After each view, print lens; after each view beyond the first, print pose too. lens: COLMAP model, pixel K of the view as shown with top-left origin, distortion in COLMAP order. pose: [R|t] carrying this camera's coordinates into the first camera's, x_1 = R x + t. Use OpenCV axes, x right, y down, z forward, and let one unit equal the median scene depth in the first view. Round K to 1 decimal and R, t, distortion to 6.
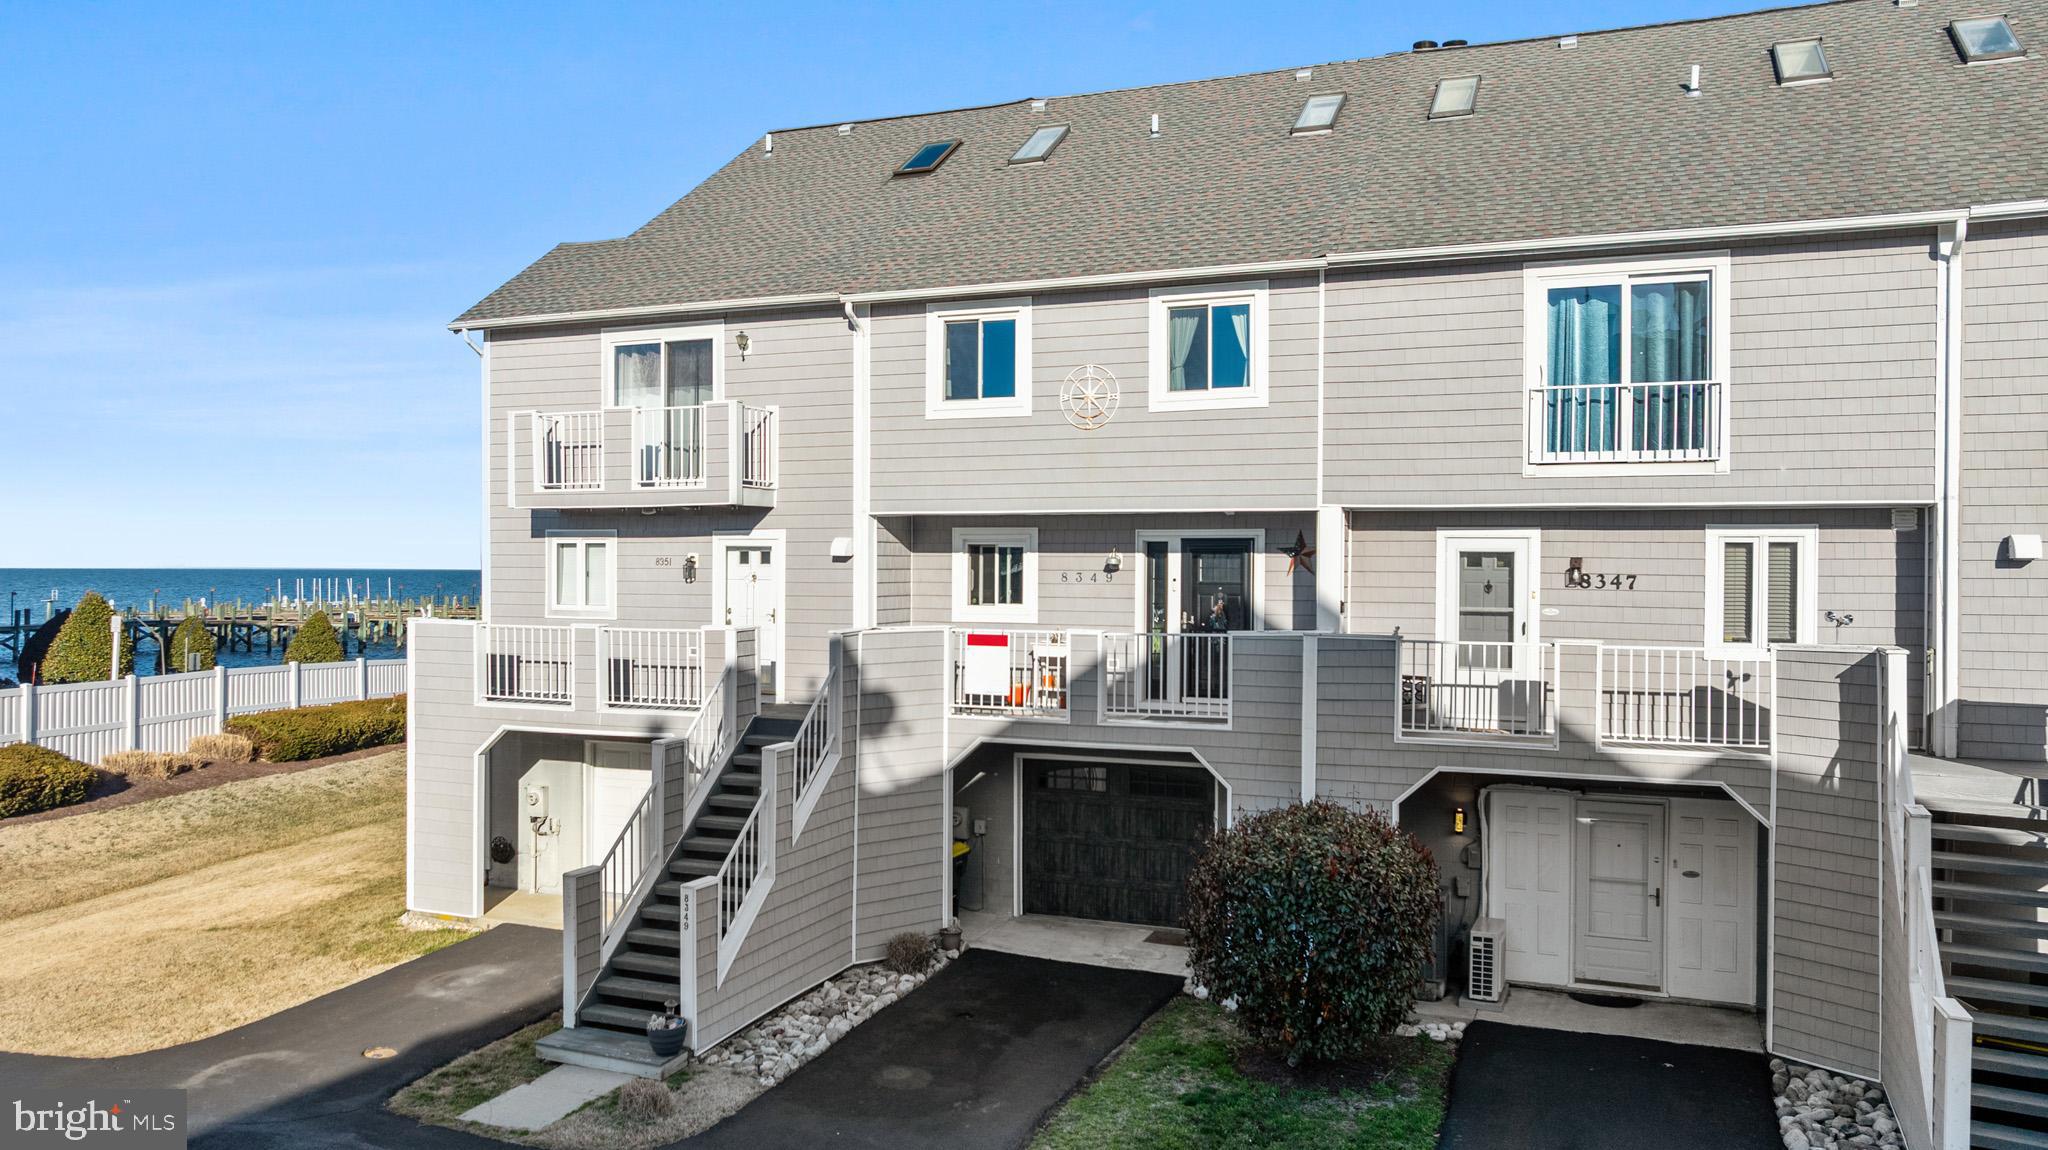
lens RADIAL K [[1422.6, 0, 1019.4], [0, 1422.6, 574.1], [0, 0, 1]] dist [-0.021783, 0.009930]
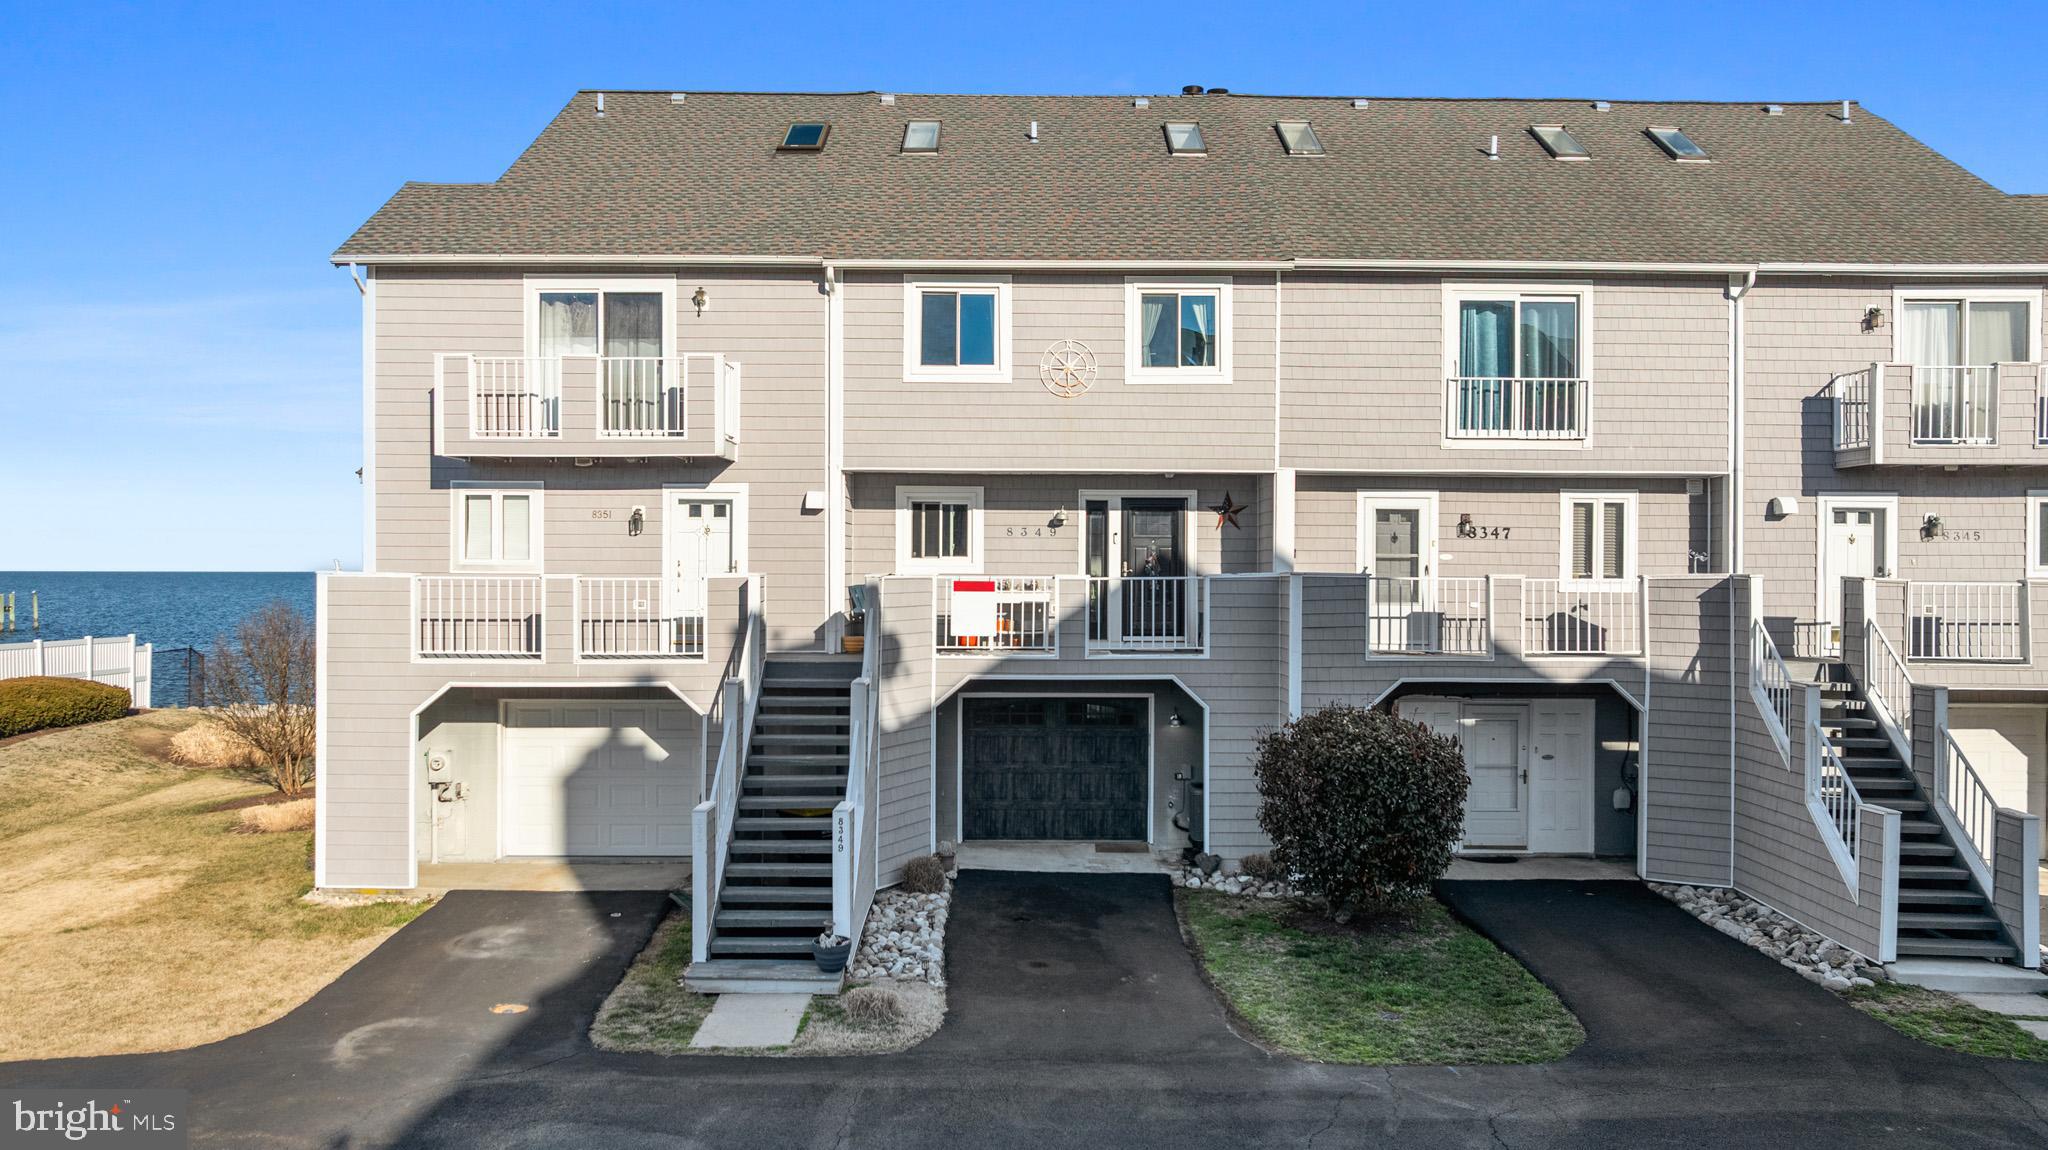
lens RADIAL K [[1345.6, 0, 1024.9], [0, 1345.6, 573.7], [0, 0, 1]] dist [-0.016771, -0.001552]
pose [[0.929614, -0.000940, 0.368533, -0.377675], [-0.000578, 0.999992, 0.004008, 0.033604], [-0.368534, -0.003939, 0.929606, 0.024921]]
